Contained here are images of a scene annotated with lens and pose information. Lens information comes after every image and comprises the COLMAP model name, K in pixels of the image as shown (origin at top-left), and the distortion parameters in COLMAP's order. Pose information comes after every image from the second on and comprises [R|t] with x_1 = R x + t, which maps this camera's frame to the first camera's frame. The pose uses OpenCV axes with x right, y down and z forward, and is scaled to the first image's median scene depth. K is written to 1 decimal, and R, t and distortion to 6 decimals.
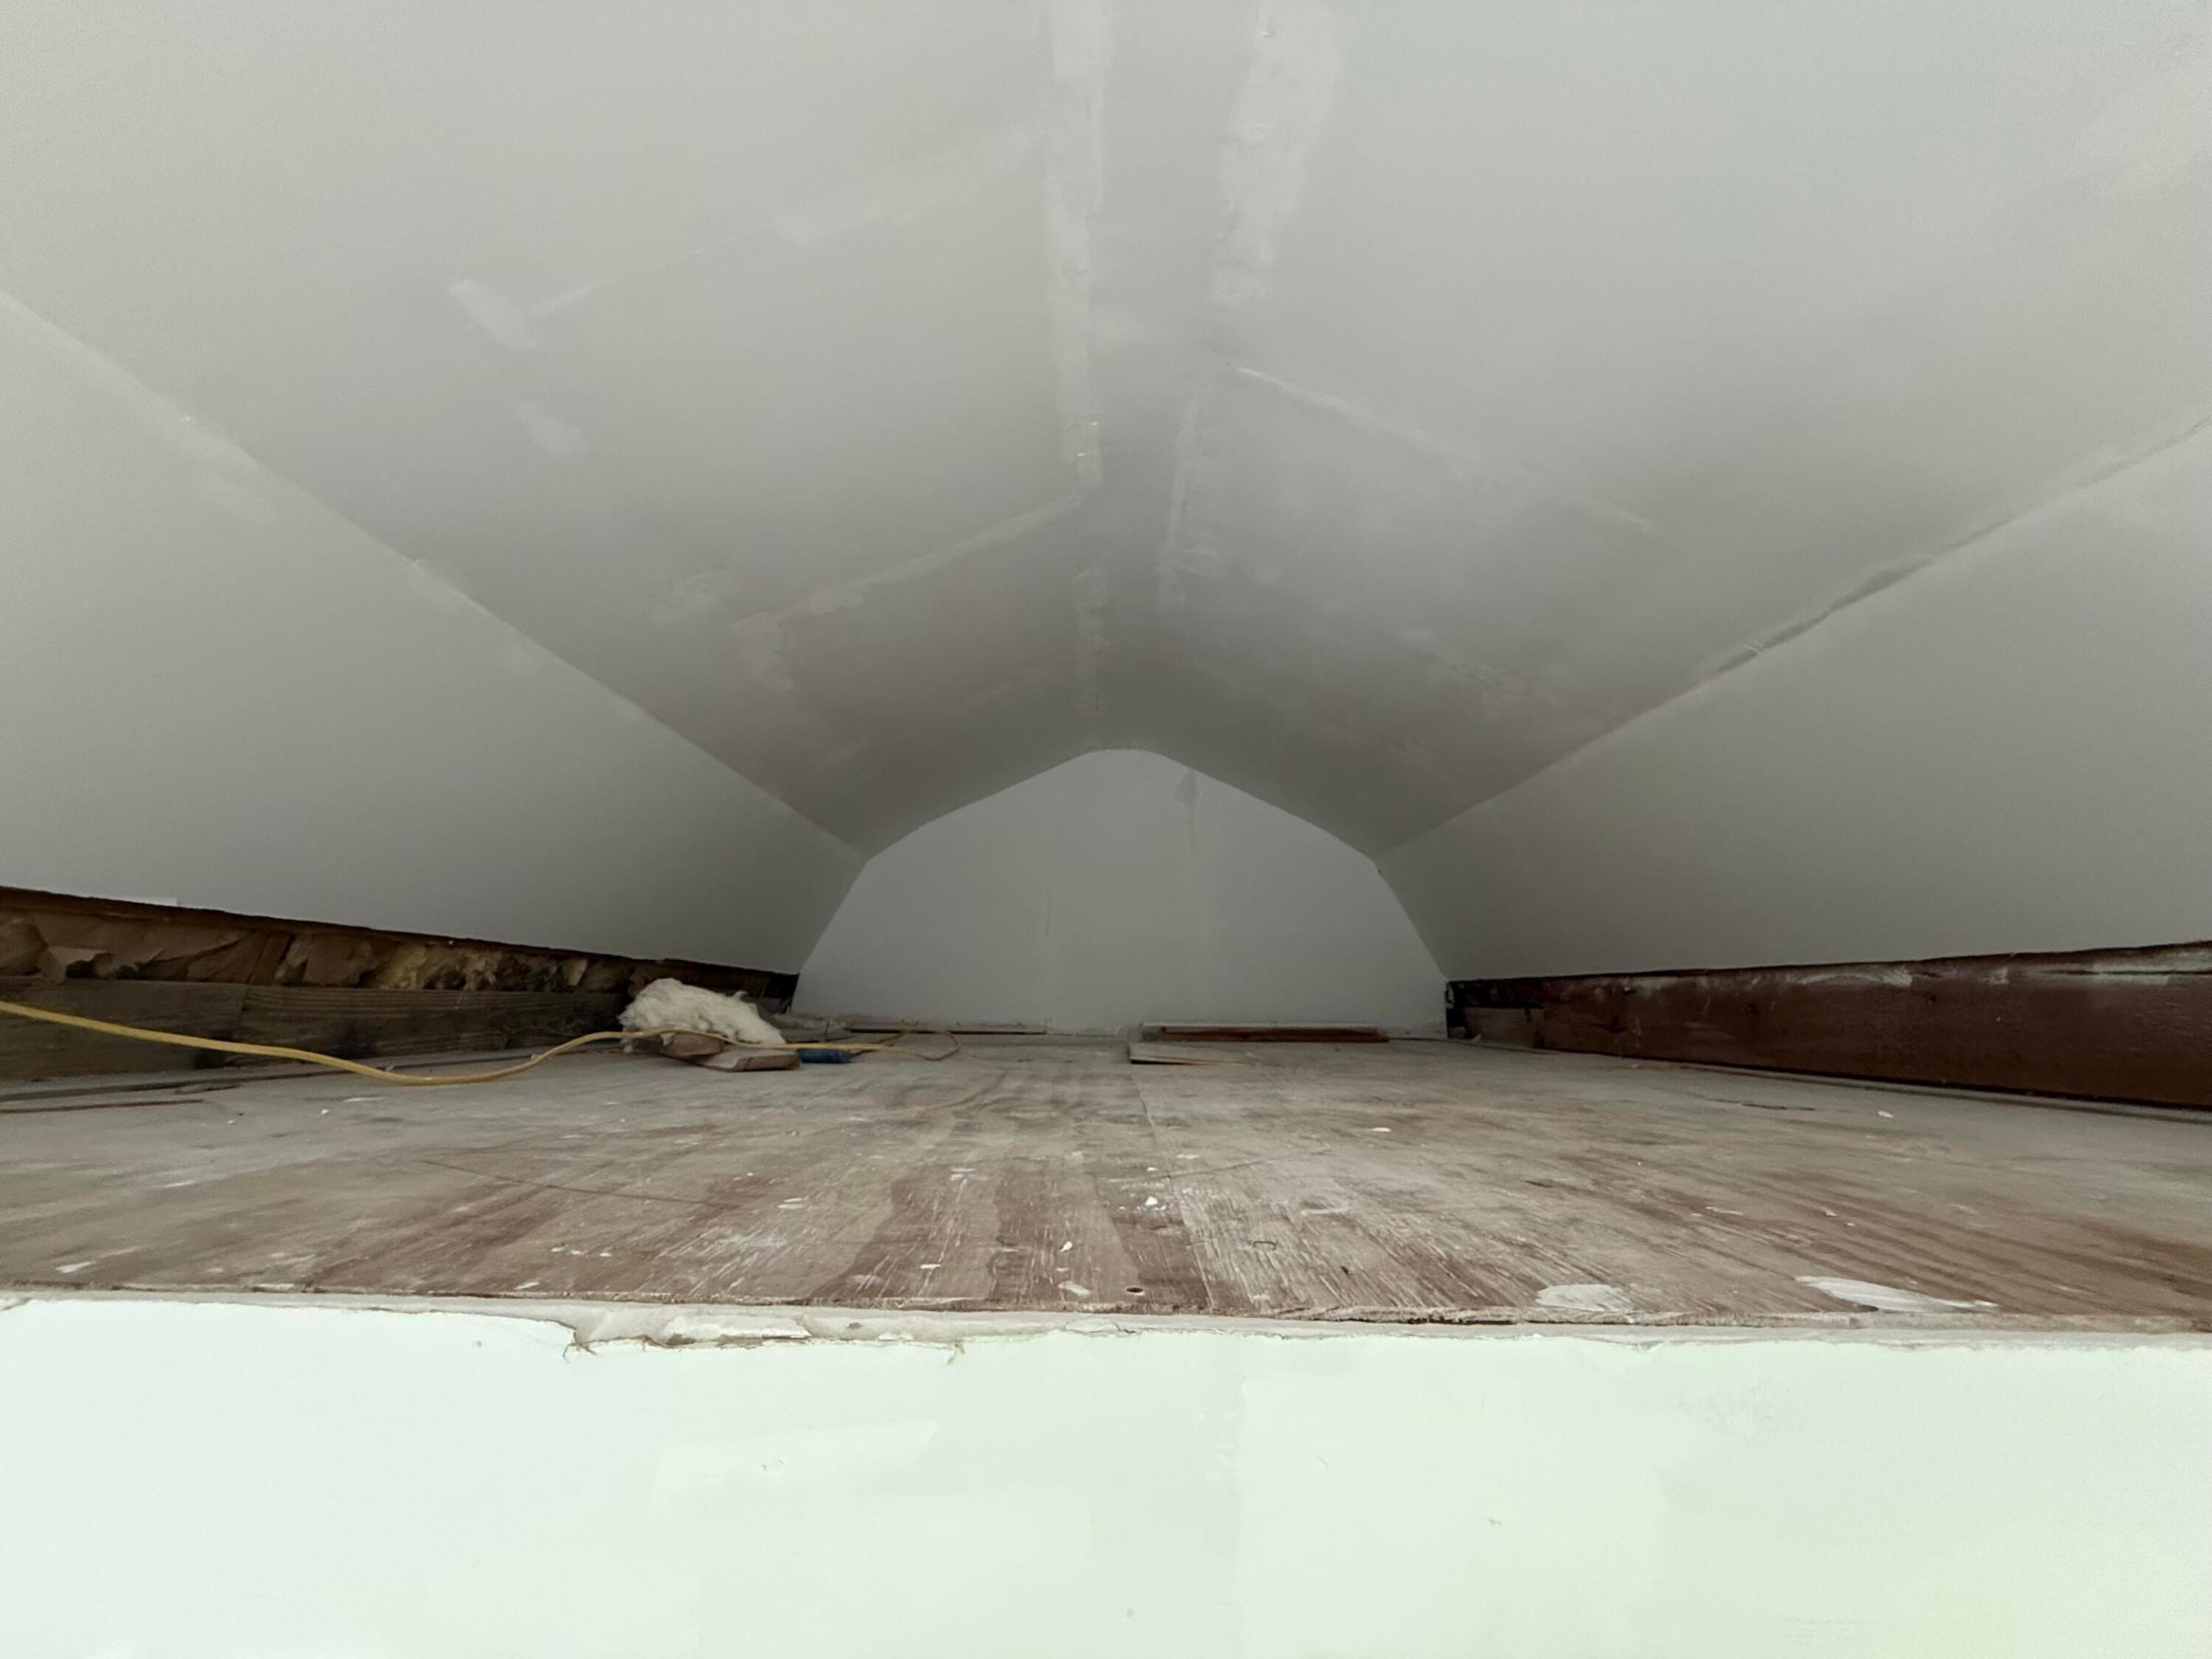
lens RADIAL K [[888.0, 0, 1106.0], [0, 888.0, 829.5], [0, 0, 1]] dist [0.000105, -0.000444]
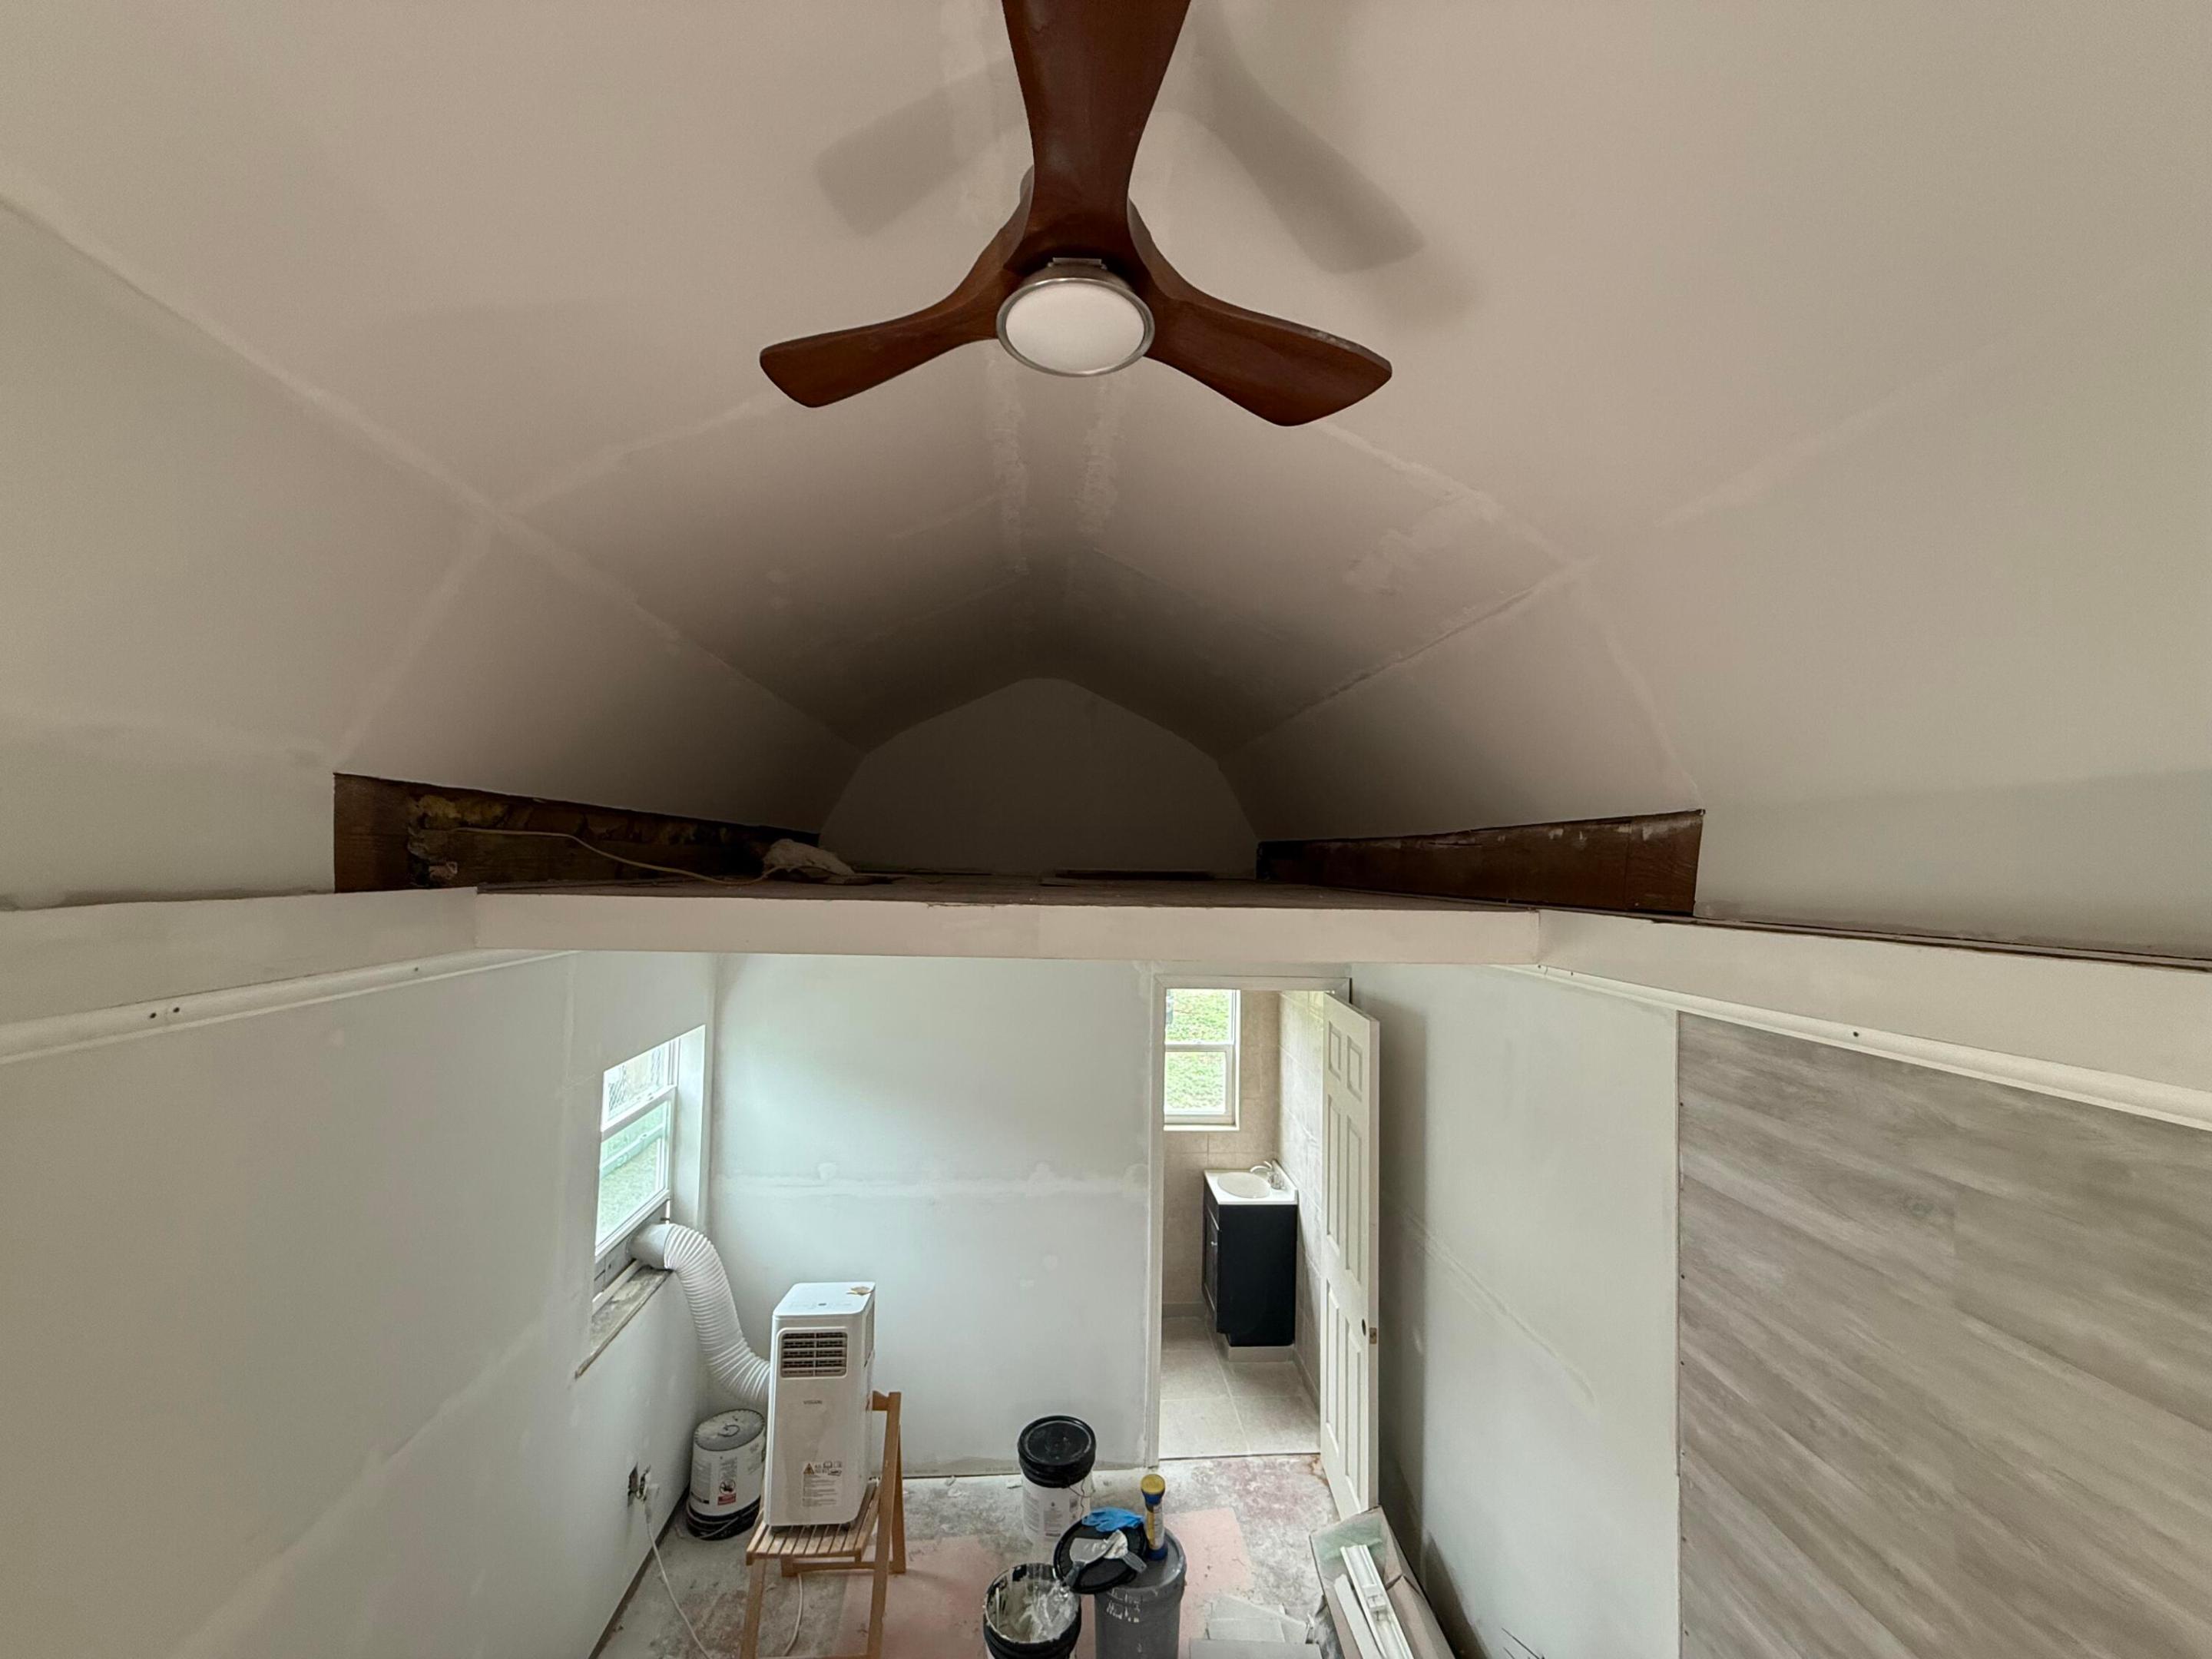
lens RADIAL K [[888.0, 0, 1106.0], [0, 888.0, 829.5], [0, 0, 1]] dist [0.000105, -0.000444]
pose [[0.997373, 0.008445, 0.071949, 0.022270], [-0.020064, 0.986532, 0.162334, -0.150536], [-0.069609, -0.163351, 0.984109, -0.785145]]
